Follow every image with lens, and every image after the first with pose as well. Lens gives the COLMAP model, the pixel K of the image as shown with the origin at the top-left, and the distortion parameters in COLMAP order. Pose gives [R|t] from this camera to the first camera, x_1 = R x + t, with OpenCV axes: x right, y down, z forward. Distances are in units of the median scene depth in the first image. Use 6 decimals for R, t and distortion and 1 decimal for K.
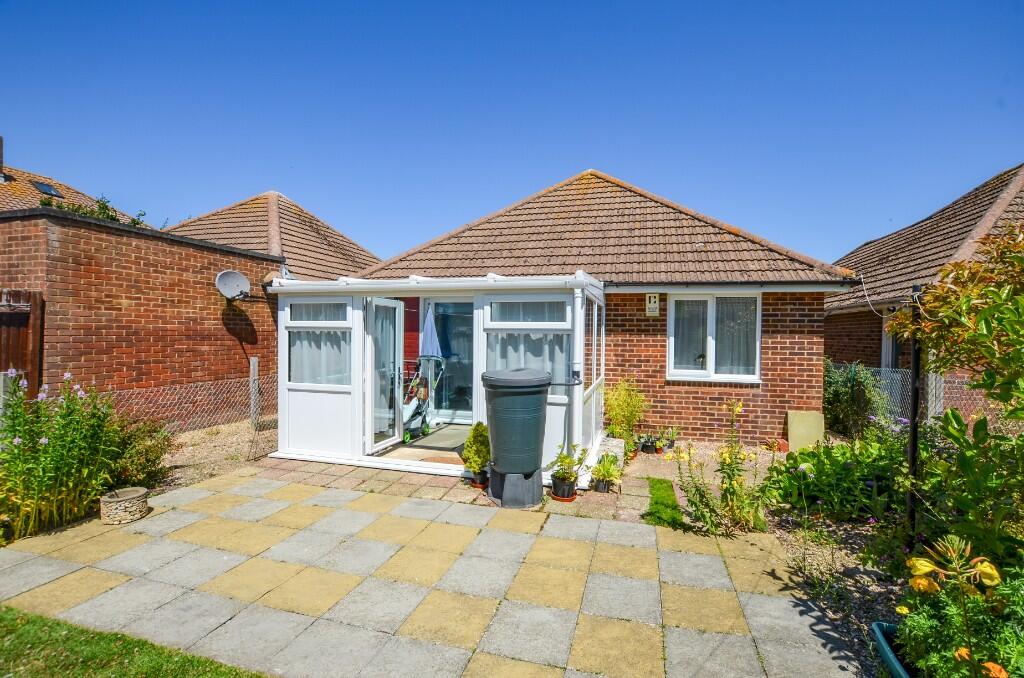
lens RADIAL K [[453.8, 0, 529.0], [0, 453.8, 339.4], [0, 0, 1]] dist [-0.030280, 0.000795]
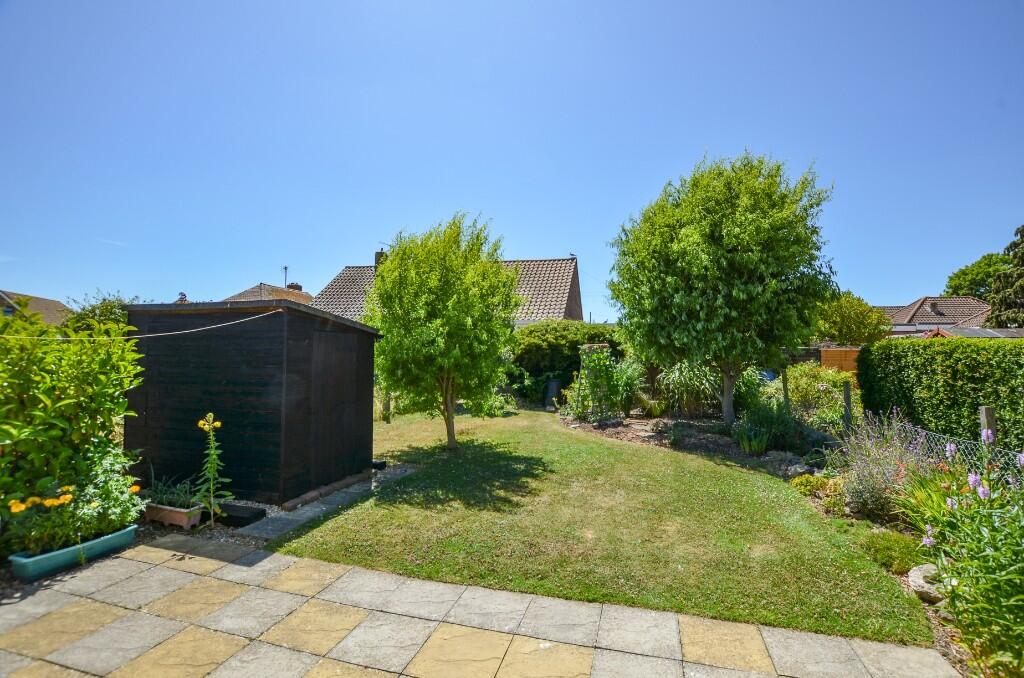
lens RADIAL K [[453.8, 0, 529.0], [0, 453.8, 339.4], [0, 0, 1]] dist [-0.030280, 0.000795]
pose [[-0.999615, -0.027583, -0.003029, -0.553233], [-0.027519, 0.999433, -0.019377, -0.040618], [0.003562, -0.019286, -0.999808, 1.755708]]
